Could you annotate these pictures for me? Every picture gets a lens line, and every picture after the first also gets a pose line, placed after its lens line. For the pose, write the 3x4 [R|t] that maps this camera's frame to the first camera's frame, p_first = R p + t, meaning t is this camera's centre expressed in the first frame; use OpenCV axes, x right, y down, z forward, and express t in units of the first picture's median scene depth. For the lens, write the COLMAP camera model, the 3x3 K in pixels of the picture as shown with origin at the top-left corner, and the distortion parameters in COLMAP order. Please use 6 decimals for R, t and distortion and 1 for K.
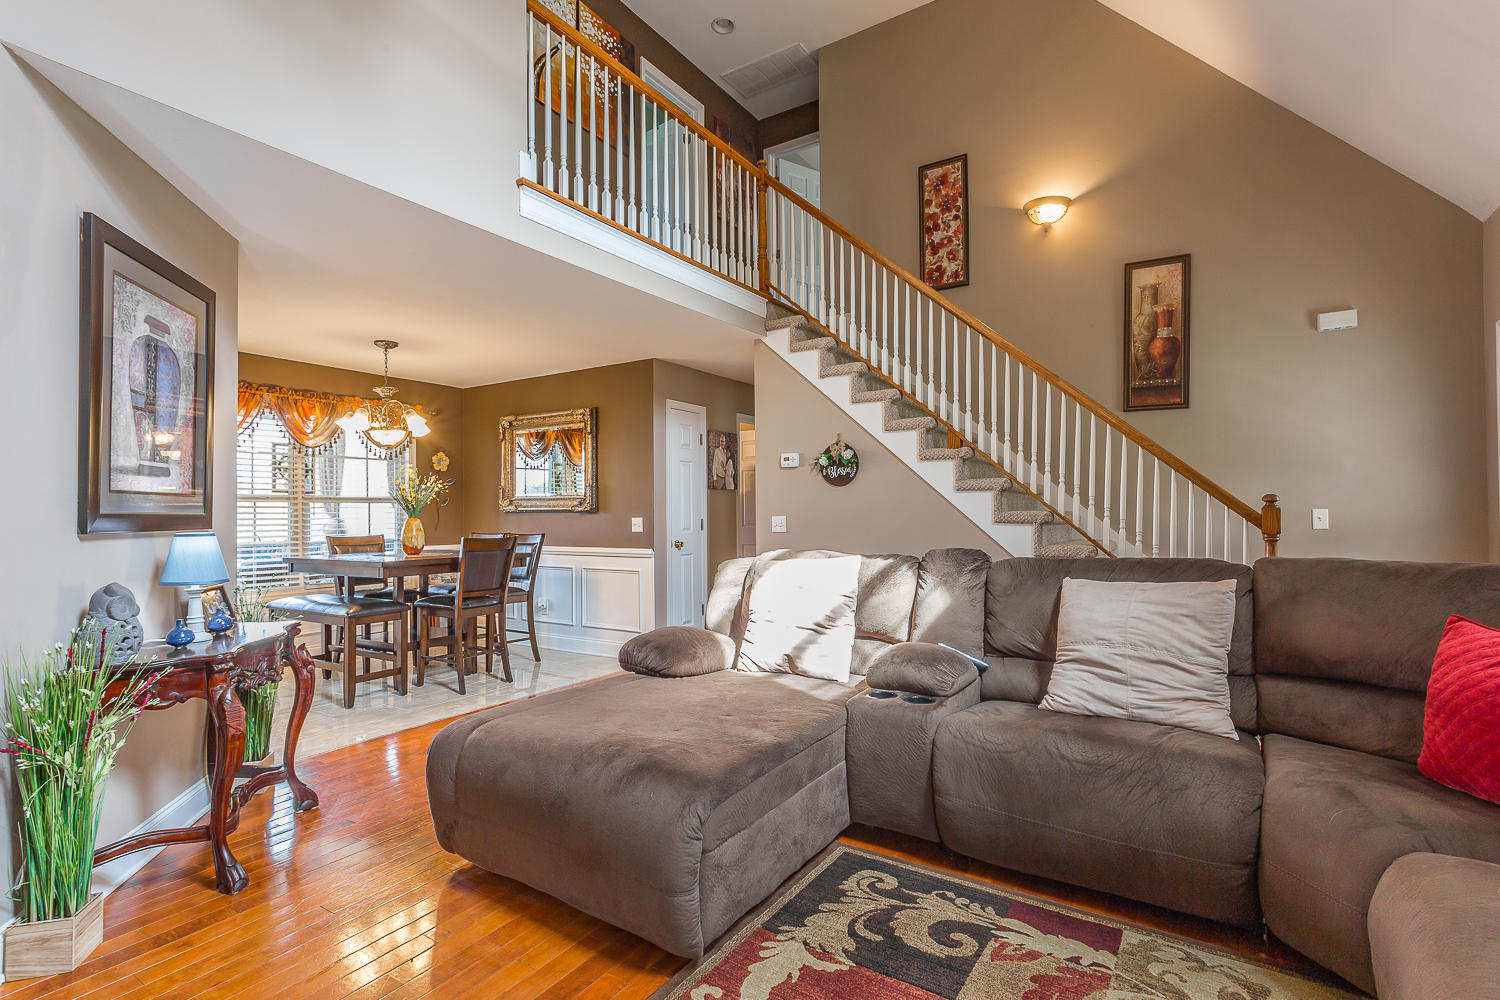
lens RADIAL K [[719.6, 0, 743.6], [0, 719.6, 494.7], [0, 0, 1]] dist [-0.001808, 0.001275]
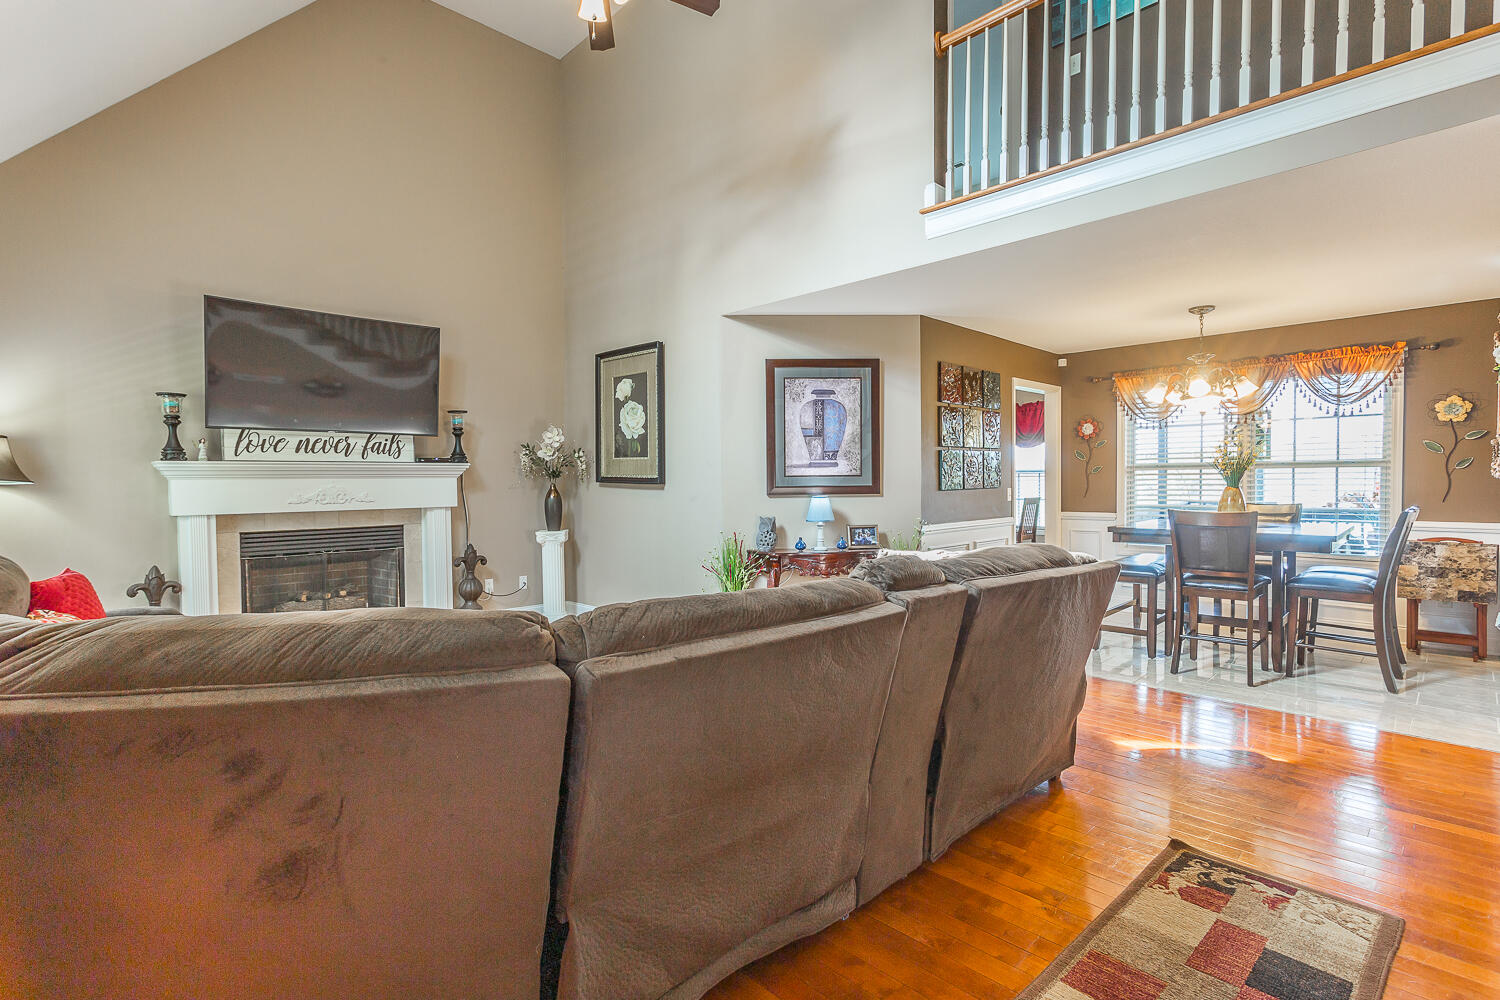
lens RADIAL K [[710.5, 0, 750.6], [0, 710.5, 497.5], [0, 0, 1]] dist [-0.001226, 0.000866]
pose [[-0.211046, 0.032927, -0.976921, 1.129591], [0.036079, 0.999014, 0.025878, 0.000300], [0.976810, -0.029785, -0.212026, 1.158320]]
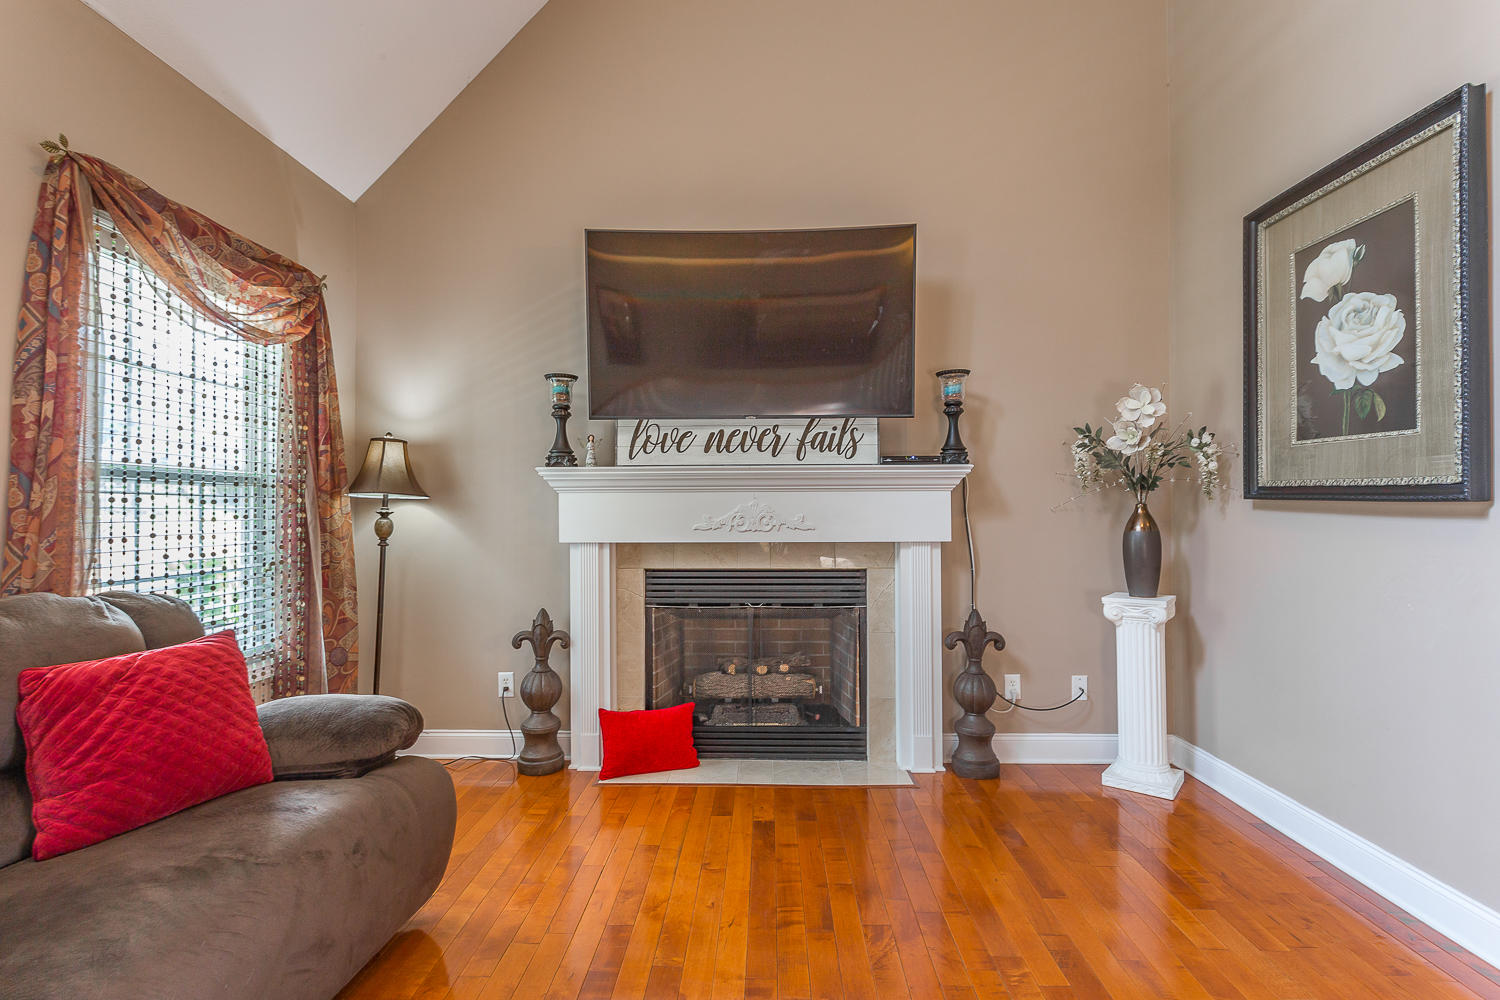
lens RADIAL K [[710.5, 0, 750.6], [0, 710.5, 497.5], [0, 0, 1]] dist [-0.001226, 0.000866]
pose [[-0.851747, 0.003068, -0.523944, 0.145923], [0.023033, 0.999235, -0.031592, 0.006249], [0.523447, -0.038976, -0.851167, 0.689947]]
